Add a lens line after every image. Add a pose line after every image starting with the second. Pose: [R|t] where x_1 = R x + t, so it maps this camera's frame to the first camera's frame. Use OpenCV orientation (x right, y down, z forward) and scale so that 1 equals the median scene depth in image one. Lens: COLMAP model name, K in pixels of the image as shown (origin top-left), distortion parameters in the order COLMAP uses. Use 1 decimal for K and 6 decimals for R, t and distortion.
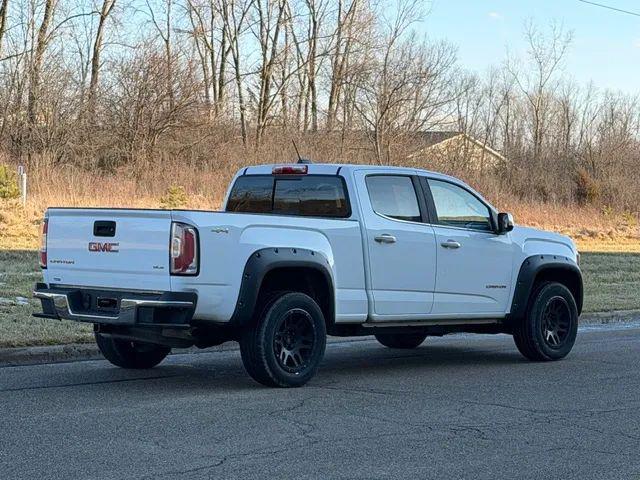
lens RADIAL K [[1544.6, 0, 320.0], [0, 1544.6, 240.0], [0, 0, 1]] dist [0.108313, -0.321141]
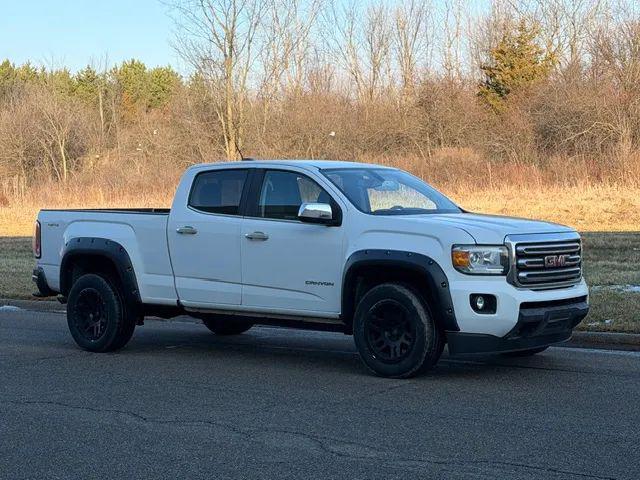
lens RADIAL K [[1296.9, 0, 320.0], [0, 1296.9, 240.0], [0, 0, 1]] dist [0.101033, 0.357434]
pose [[0.022437, 0.007598, -0.999719, 0.944310], [0.003362, 0.999965, 0.007676, -0.000751], [0.999743, -0.003533, 0.022411, 1.066644]]
